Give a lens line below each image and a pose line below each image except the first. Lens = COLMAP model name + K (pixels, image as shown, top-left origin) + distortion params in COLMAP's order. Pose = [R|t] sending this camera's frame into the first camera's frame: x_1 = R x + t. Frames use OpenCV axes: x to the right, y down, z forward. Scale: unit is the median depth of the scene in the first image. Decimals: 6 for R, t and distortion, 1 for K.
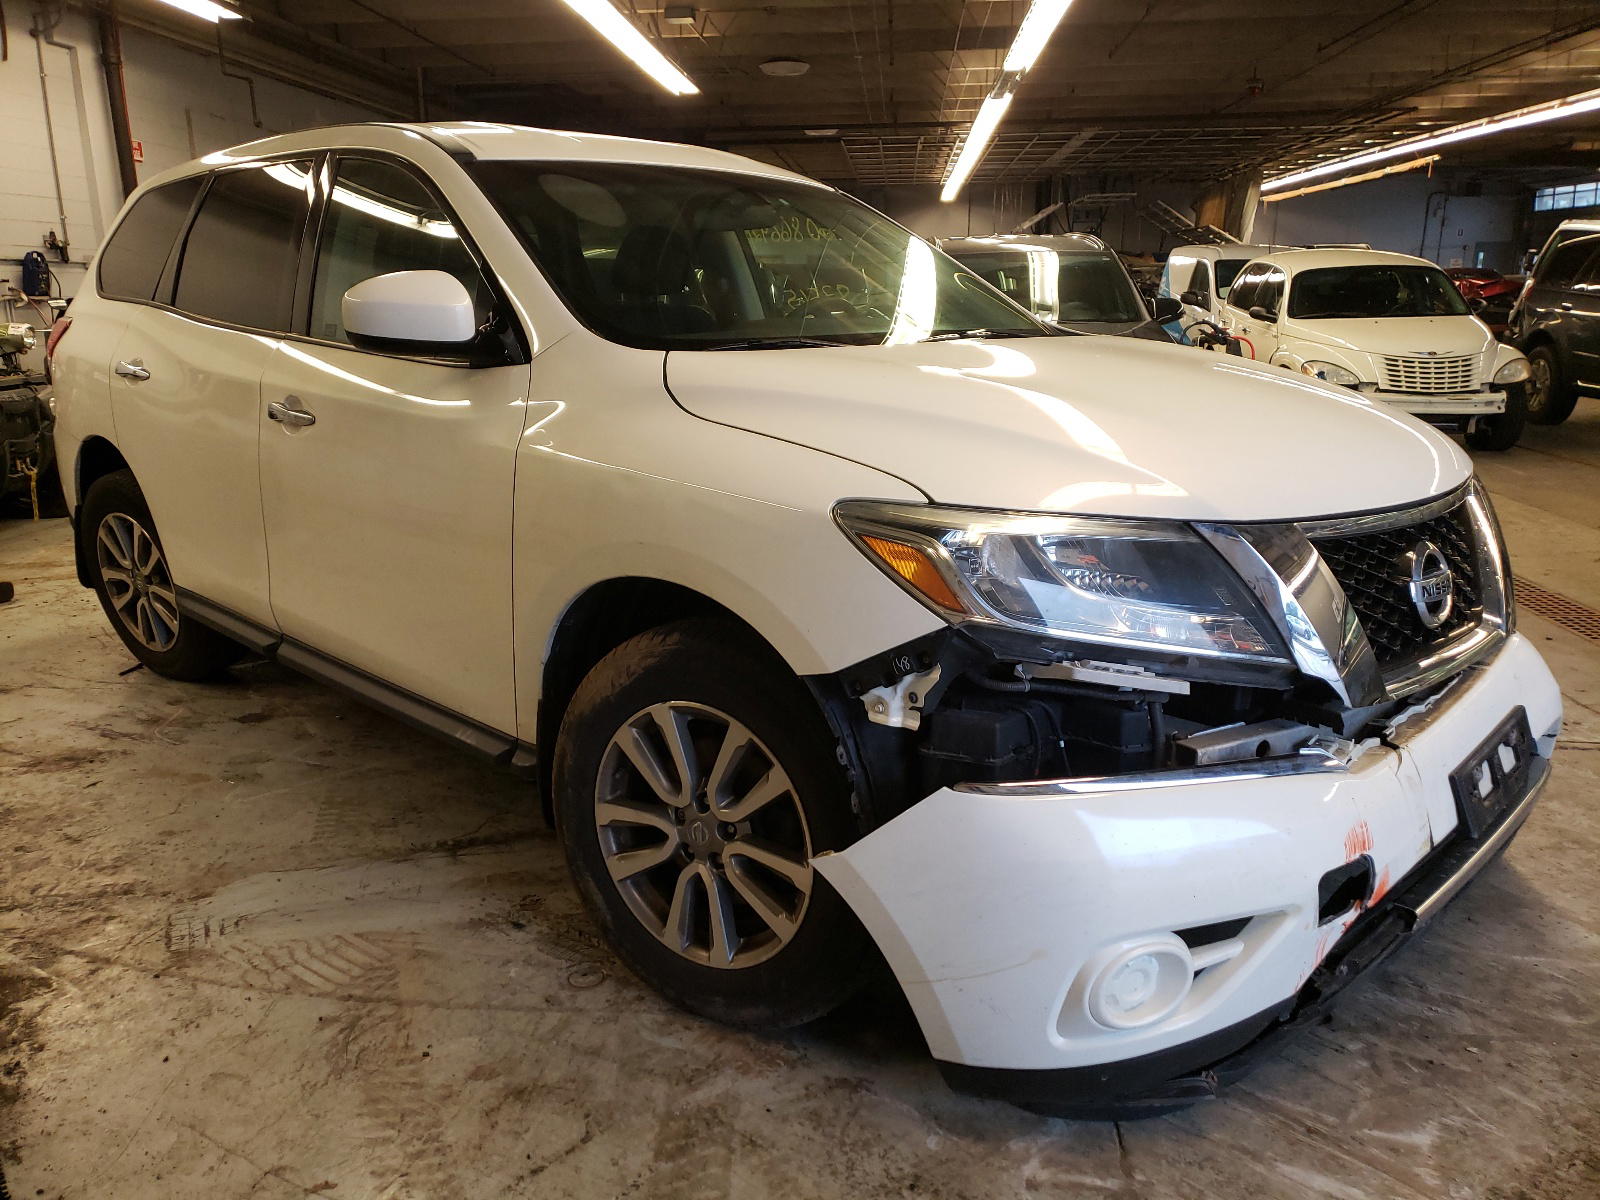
lens RADIAL K [[1233.0, 0, 792.5], [0, 1233.0, 600.2], [0, 0, 1]] dist [0.030401, -0.013192]
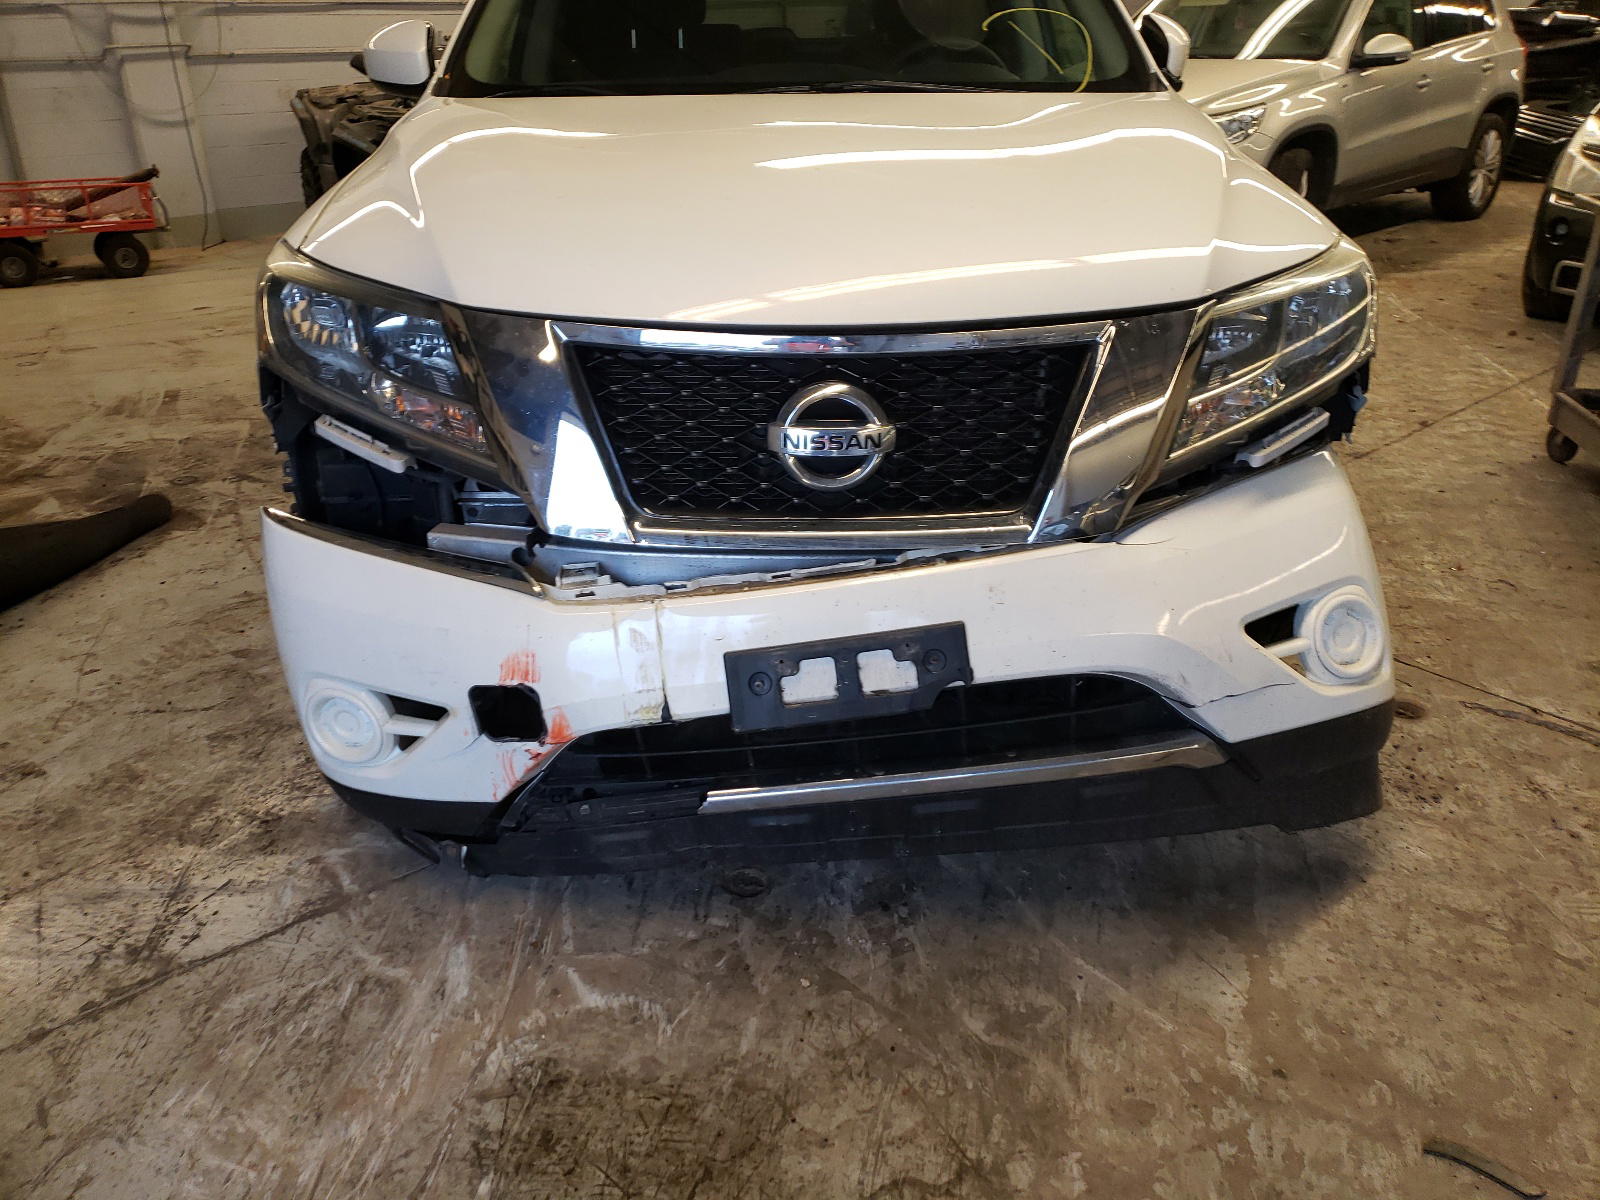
lens RADIAL K [[1233.0, 0, 803.0], [0, 1233.0, 600.7], [0, 0, 1]] dist [0.030401, -0.013192]
pose [[0.731587, 0.275589, -0.623563, 1.112515], [-0.155865, 0.958041, 0.240548, -0.105199], [0.663692, -0.078790, 0.743845, 0.431374]]
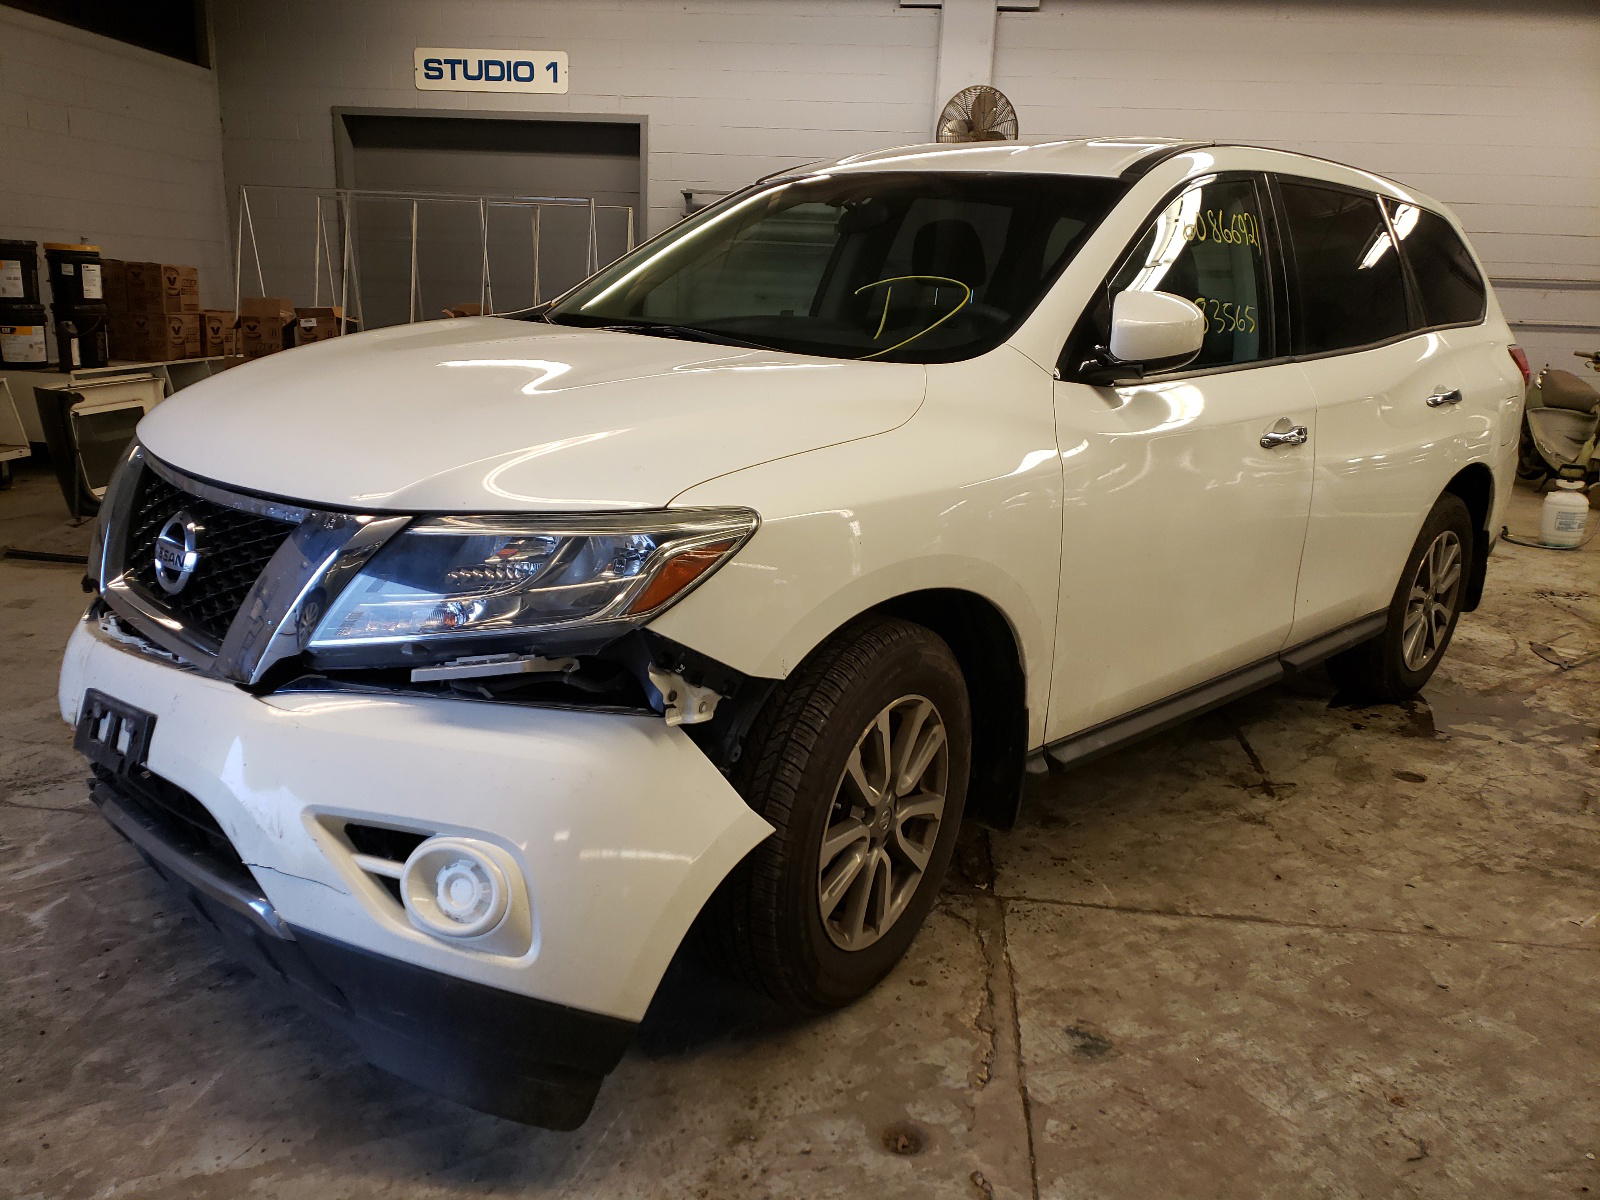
lens RADIAL K [[1233.0, 0, 797.2], [0, 1233.0, 601.8], [0, 0, 1]] dist [0.030401, -0.013192]
pose [[0.012779, 0.245703, -0.969261, 1.683902], [-0.297695, 0.926319, 0.230893, -0.405334], [0.954576, 0.285593, 0.084982, 1.544499]]
